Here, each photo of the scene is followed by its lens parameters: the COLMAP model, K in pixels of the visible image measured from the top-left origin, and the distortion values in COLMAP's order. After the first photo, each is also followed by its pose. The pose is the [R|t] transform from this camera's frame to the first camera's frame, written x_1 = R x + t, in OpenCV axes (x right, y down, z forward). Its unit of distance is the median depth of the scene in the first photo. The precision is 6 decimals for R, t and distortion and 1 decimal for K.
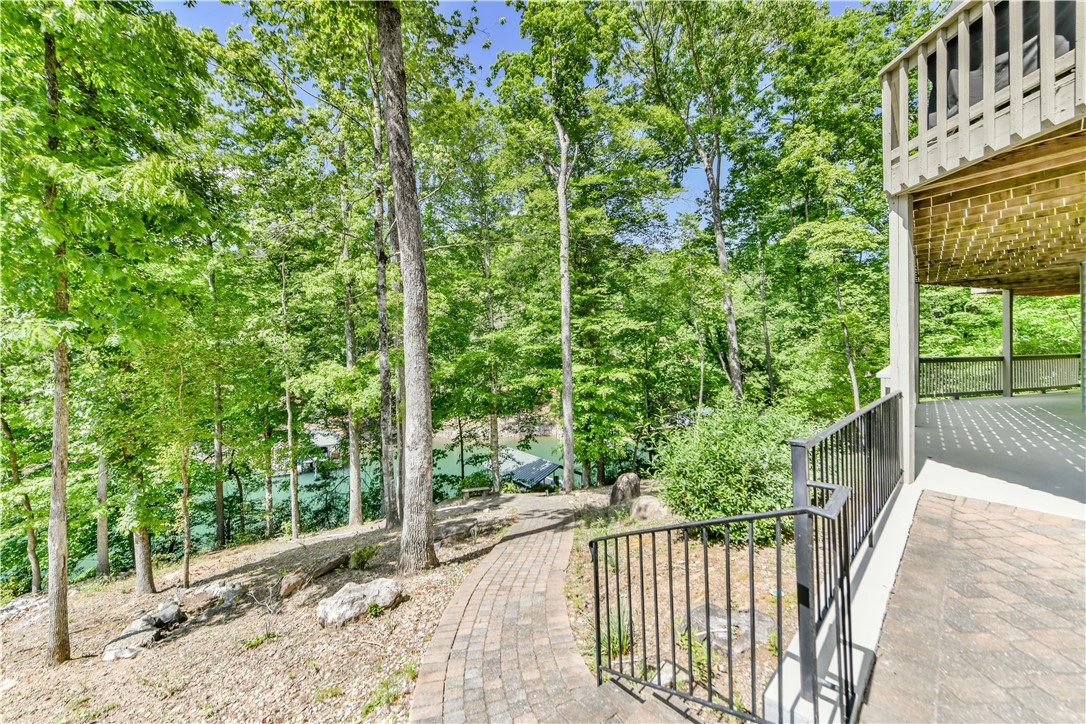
lens RADIAL K [[430.5, 0, 539.7], [0, 430.5, 354.3], [0, 0, 1]] dist [0.007821, -0.000273]
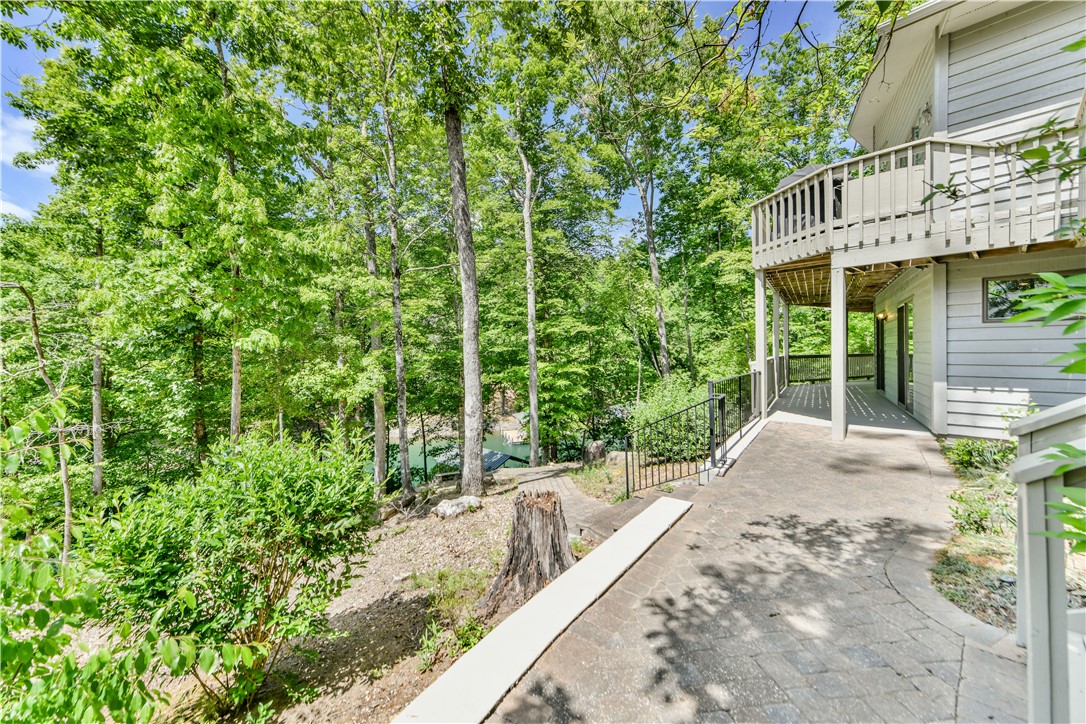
lens RADIAL K [[430.5, 0, 539.7], [0, 430.5, 354.3], [0, 0, 1]] dist [0.007821, -0.000273]
pose [[0.988093, -0.001003, 0.153852, -0.085097], [0.000774, 0.999998, 0.001550, 0.000582], [-0.153853, -0.001412, 0.988093, -0.147467]]
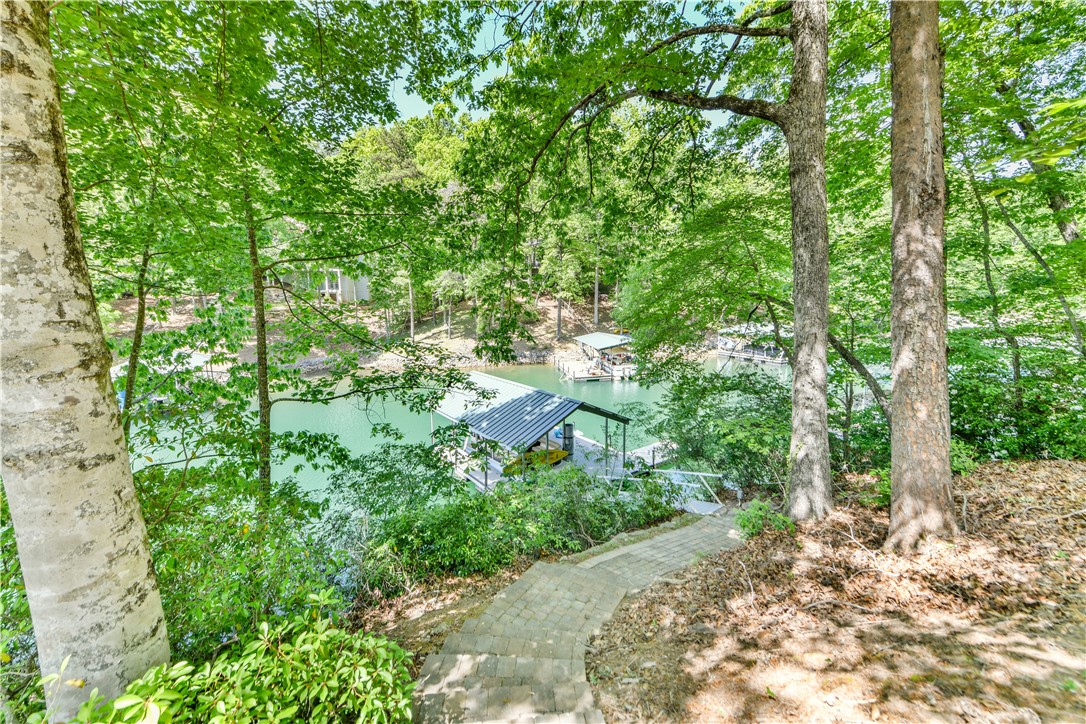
lens RADIAL K [[430.5, 0, 539.7], [0, 430.5, 354.3], [0, 0, 1]] dist [0.007821, -0.000273]
pose [[0.999704, -0.002529, 0.024194, -0.014852], [-0.000888, 0.990129, 0.140159, 0.278044], [-0.024309, -0.140139, 0.989833, 1.083391]]
